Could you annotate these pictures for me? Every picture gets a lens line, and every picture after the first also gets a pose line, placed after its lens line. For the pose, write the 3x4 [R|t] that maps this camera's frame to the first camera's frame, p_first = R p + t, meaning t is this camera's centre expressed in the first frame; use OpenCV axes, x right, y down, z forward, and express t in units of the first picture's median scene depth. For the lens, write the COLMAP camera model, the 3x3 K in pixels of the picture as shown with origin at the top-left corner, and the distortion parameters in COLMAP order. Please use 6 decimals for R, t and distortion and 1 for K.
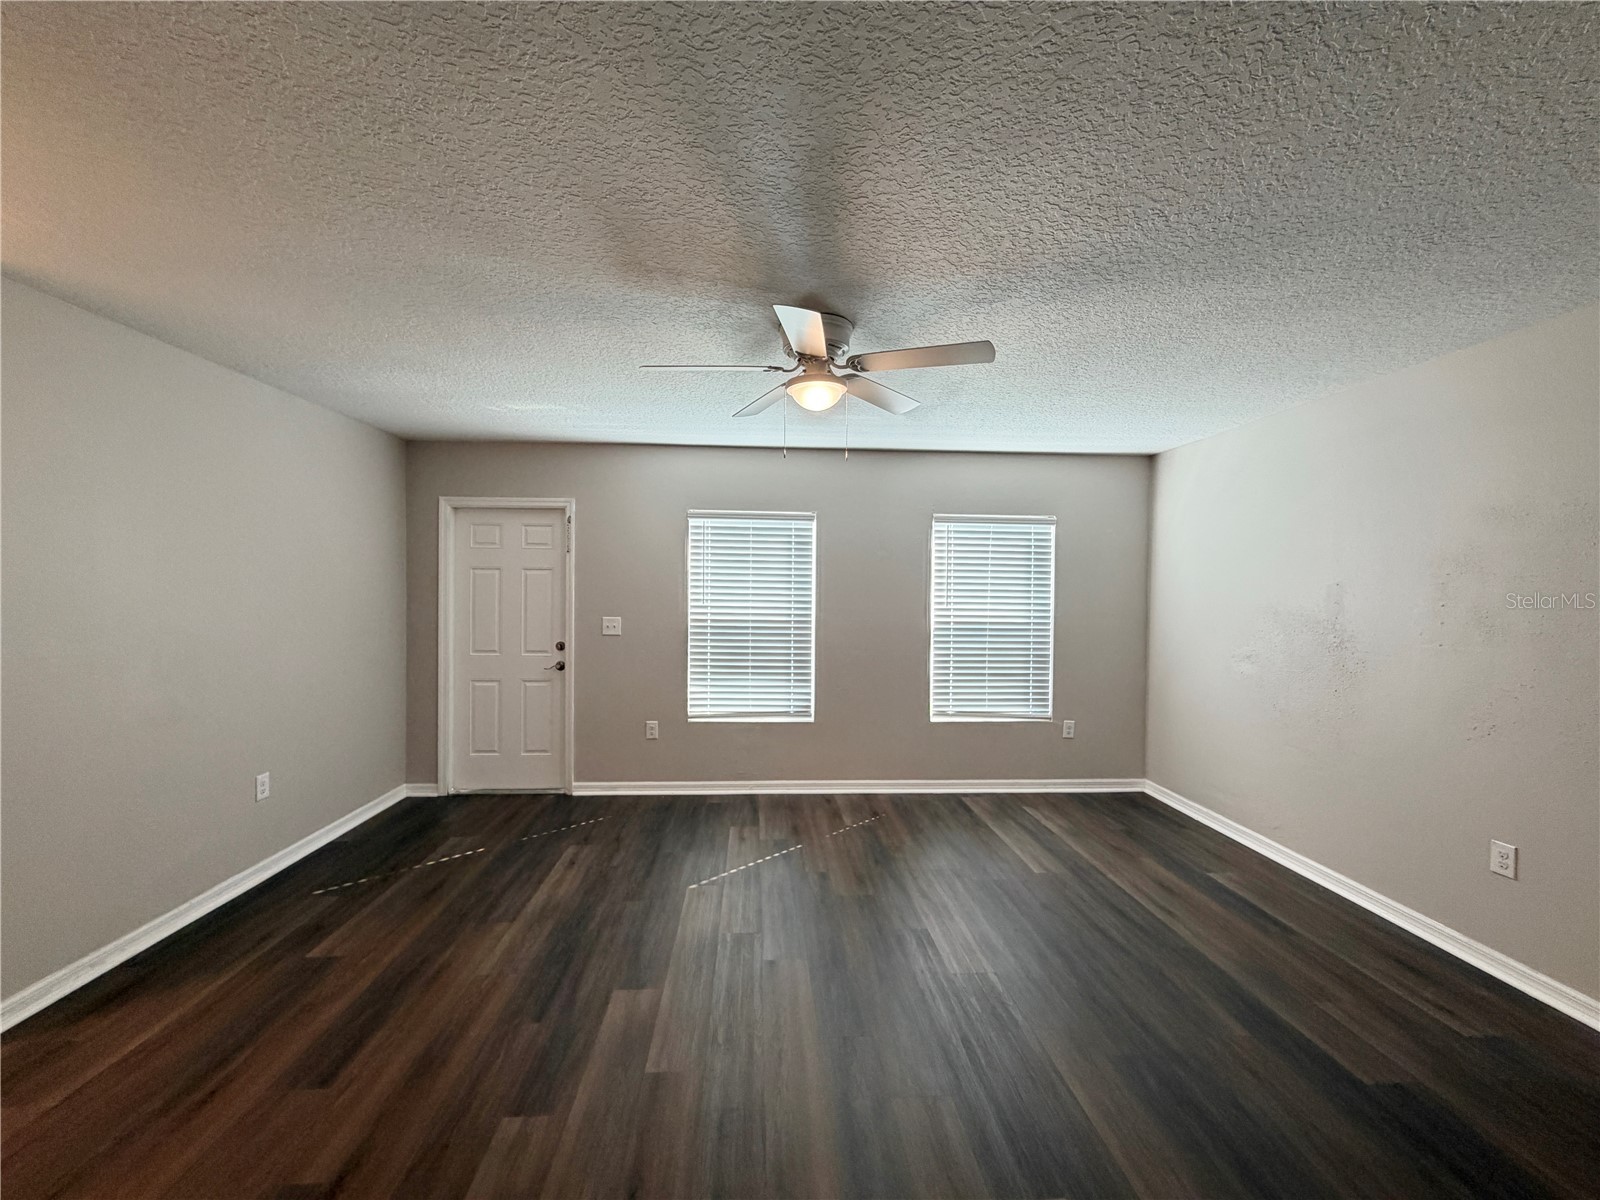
lens RADIAL K [[639.0, 0, 794.8], [0, 639.0, 598.1], [0, 0, 1]] dist [0.000107, 0.000558]
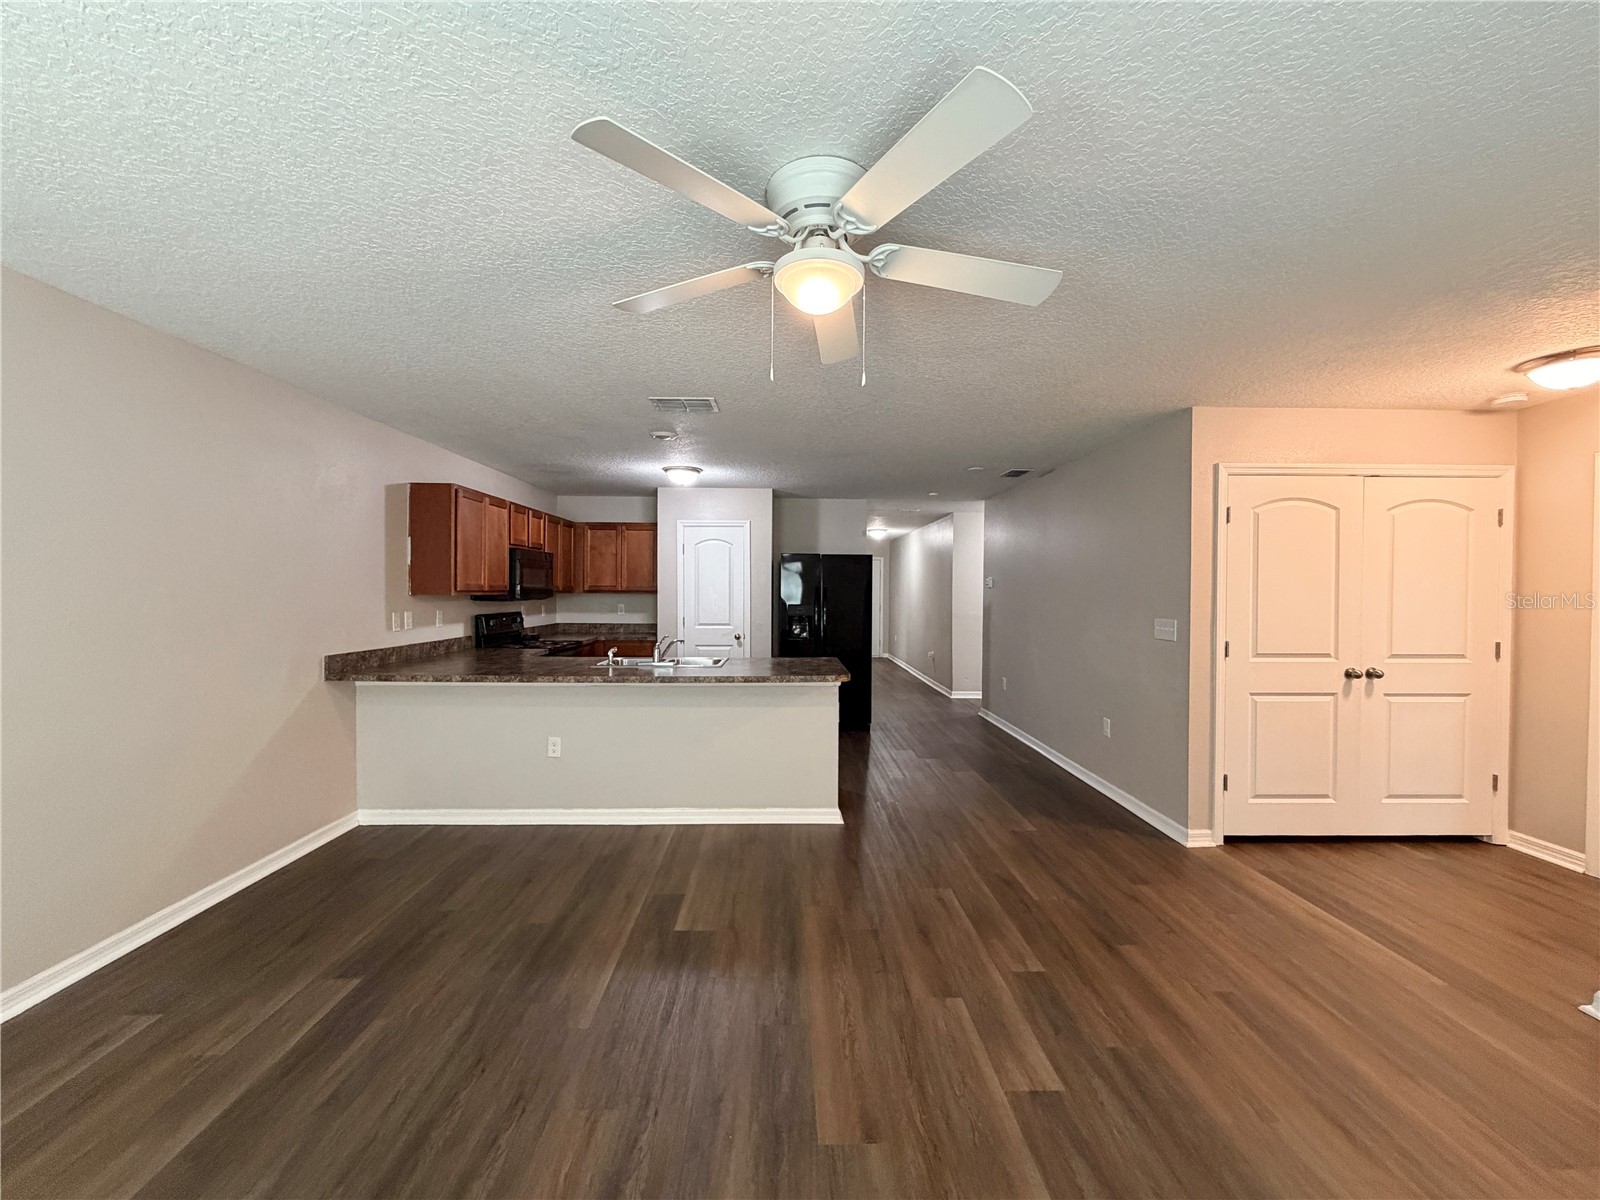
lens RADIAL K [[639.0, 0, 795.4], [0, 639.0, 599.0], [0, 0, 1]] dist [0.000107, 0.000558]
pose [[-0.999079, -0.016221, 0.039729, 0.014580], [-0.015123, 0.999500, 0.027780, -0.003987], [-0.040159, 0.027154, -0.998824, 0.910959]]
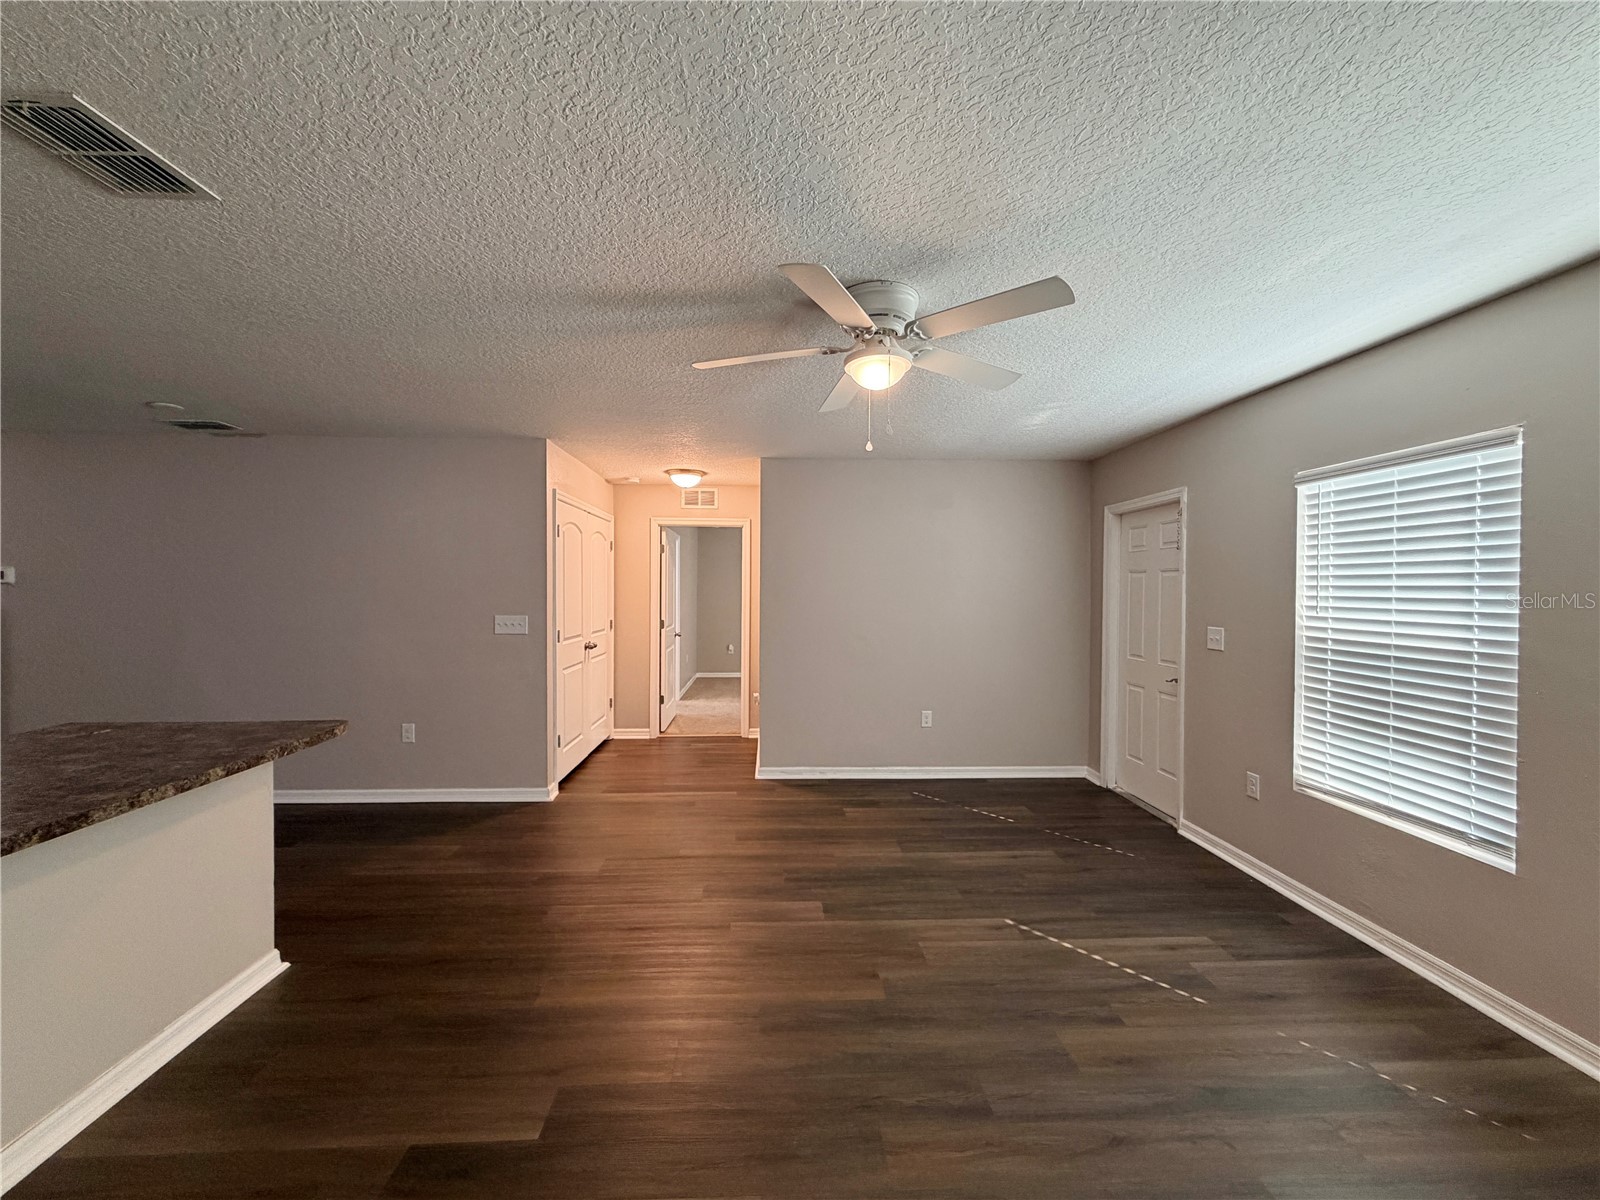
lens RADIAL K [[639.0, 0, 795.0], [0, 639.0, 597.9], [0, 0, 1]] dist [0.000107, 0.000558]
pose [[-0.010988, 0.002613, -0.999936, 0.510370], [-0.019147, 0.999813, 0.002823, 0.001215], [0.999756, 0.019177, -0.010936, 0.485334]]
